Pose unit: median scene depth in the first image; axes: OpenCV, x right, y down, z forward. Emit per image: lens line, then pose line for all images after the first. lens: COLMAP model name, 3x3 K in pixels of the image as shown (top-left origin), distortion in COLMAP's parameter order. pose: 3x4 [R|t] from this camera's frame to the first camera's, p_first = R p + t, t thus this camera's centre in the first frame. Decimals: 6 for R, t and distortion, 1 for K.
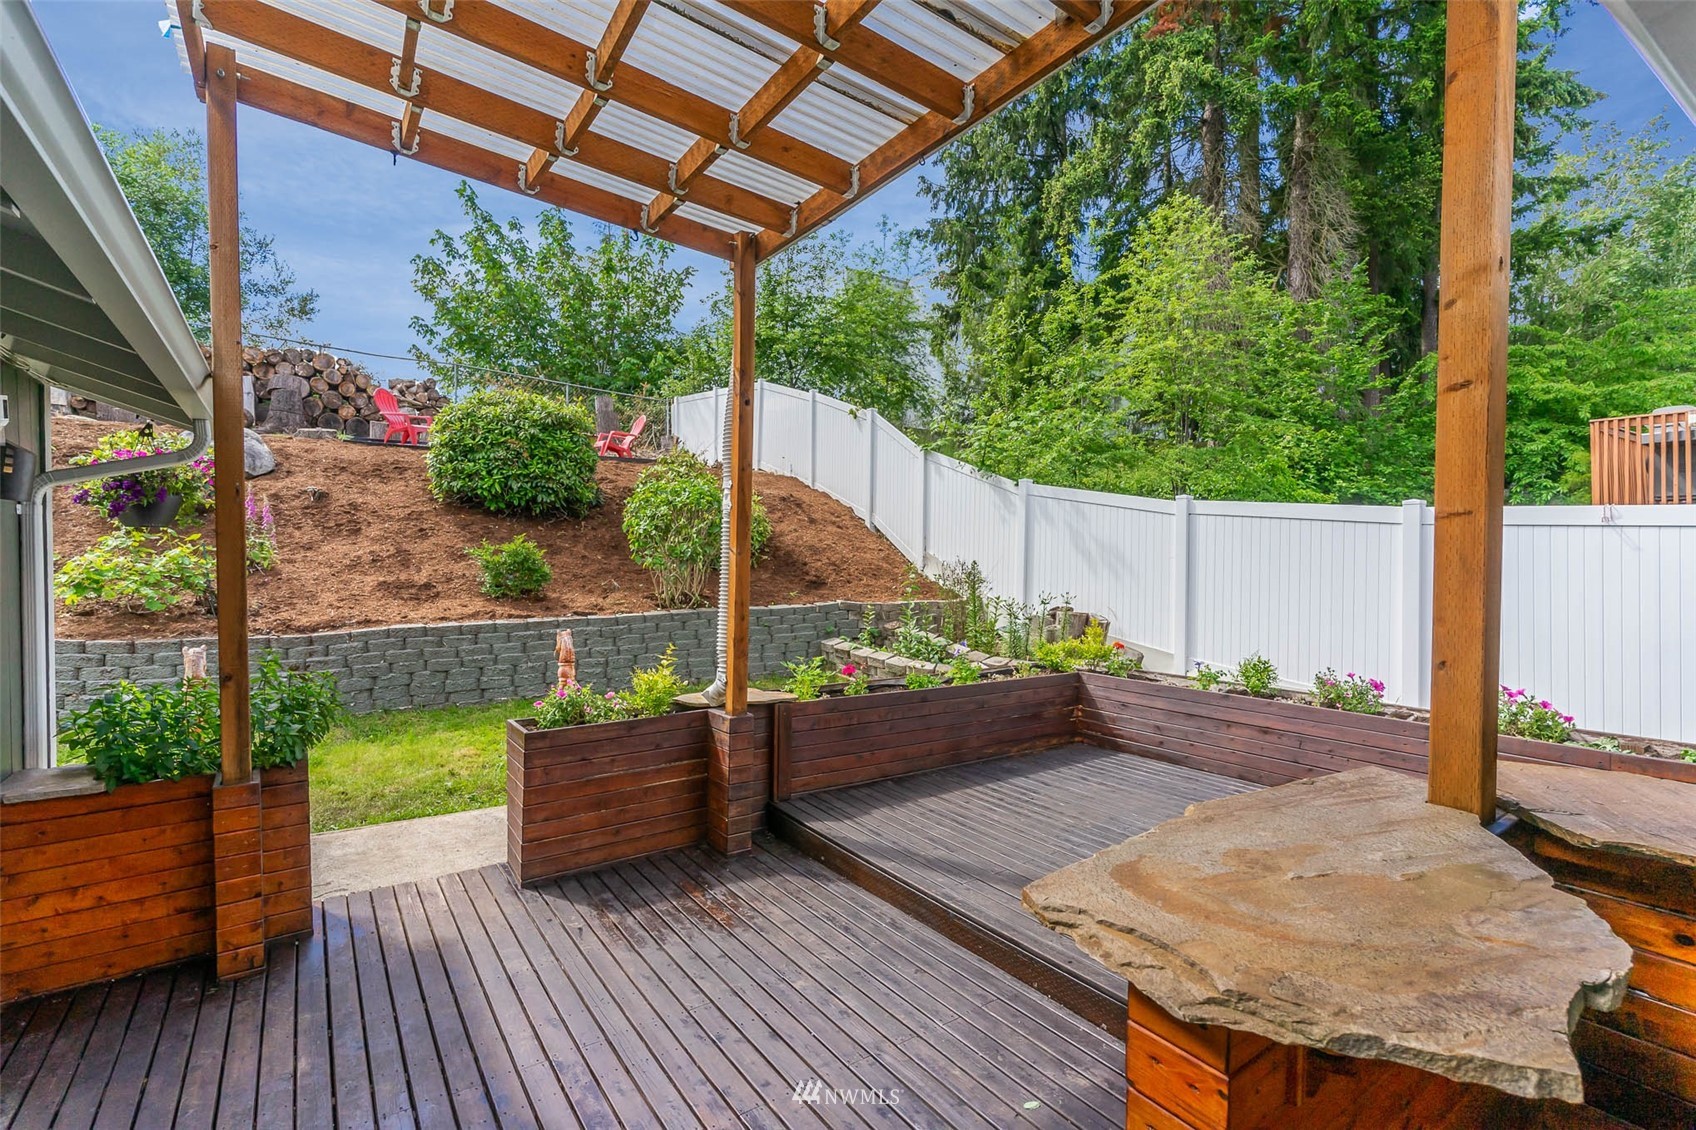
lens RADIAL K [[803.2, 0, 863.3], [0, 803.2, 563.2], [0, 0, 1]] dist [-0.000603, -0.000968]
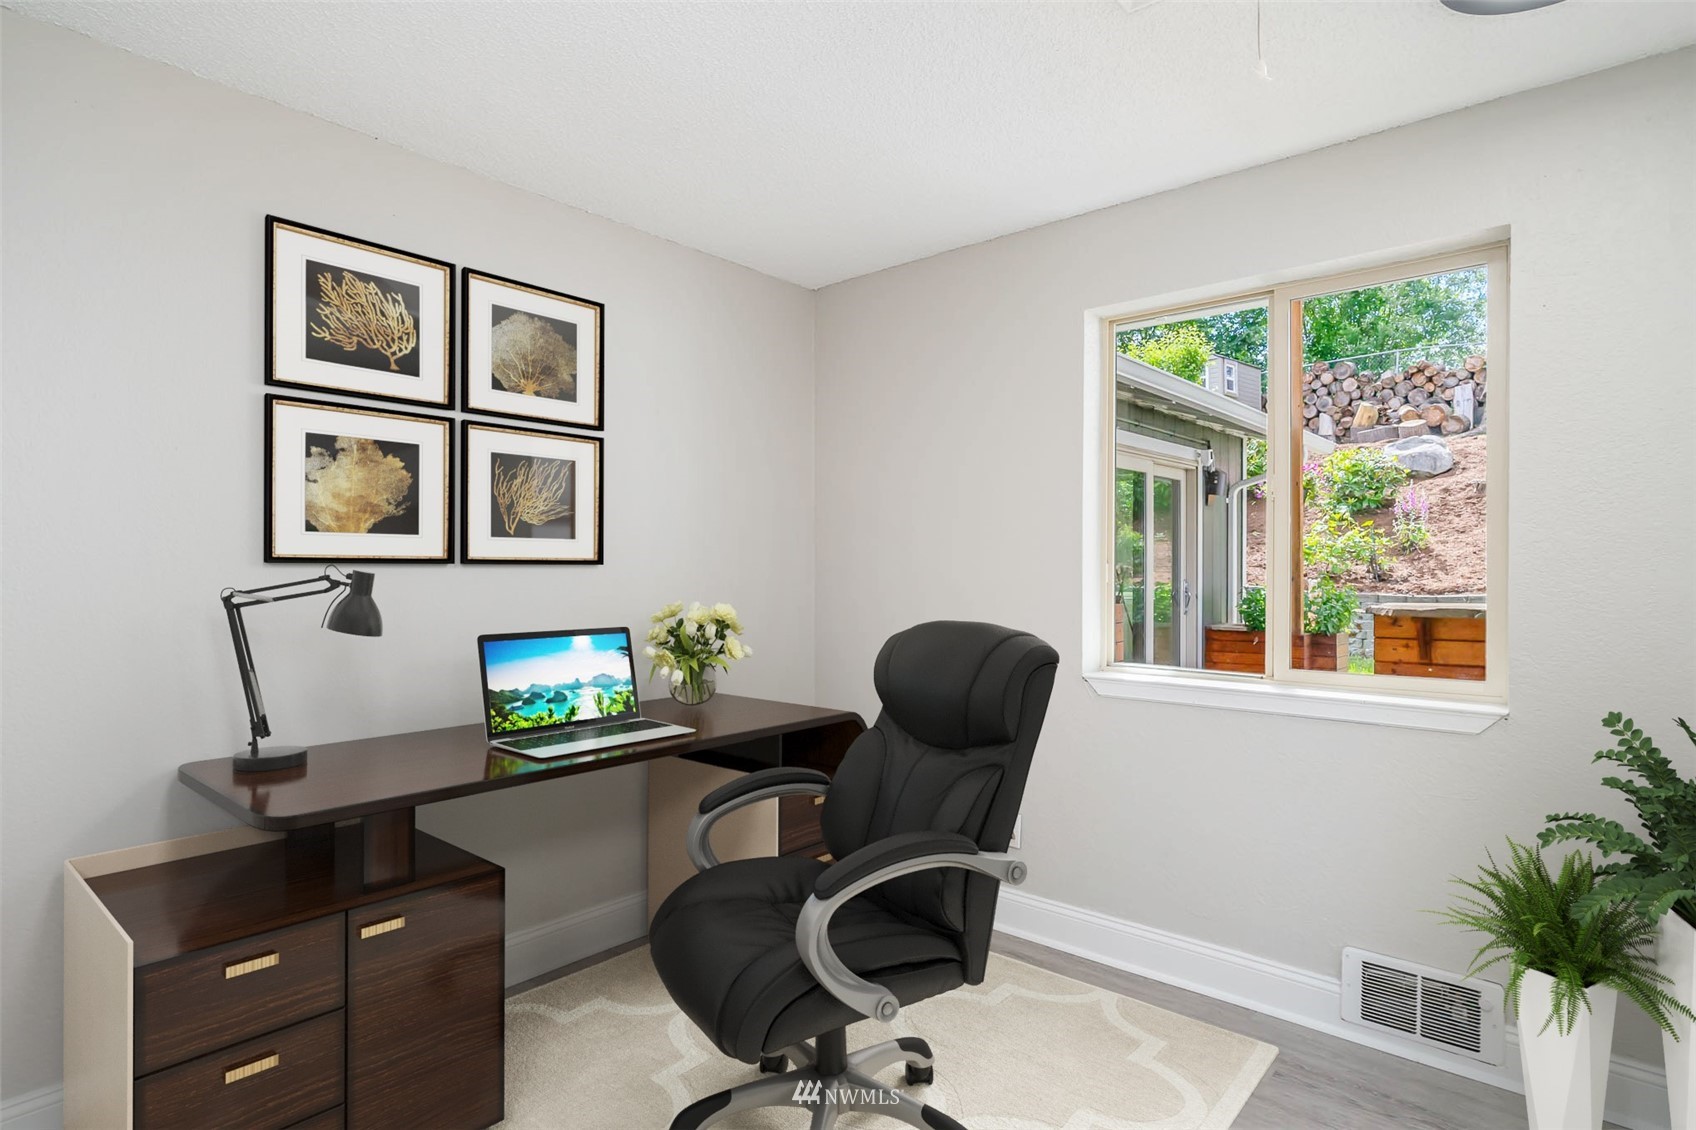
lens RADIAL K [[890.7, 0, 848.0], [0, 890.7, 565.0], [0, 0, 1]] dist [0.000361, -0.000635]
pose [[0.246004, 0.000773, -0.969269, 0.378719], [-0.009934, 0.999949, -0.001723, 0.043919], [0.969218, 0.010053, 0.245999, -0.211474]]
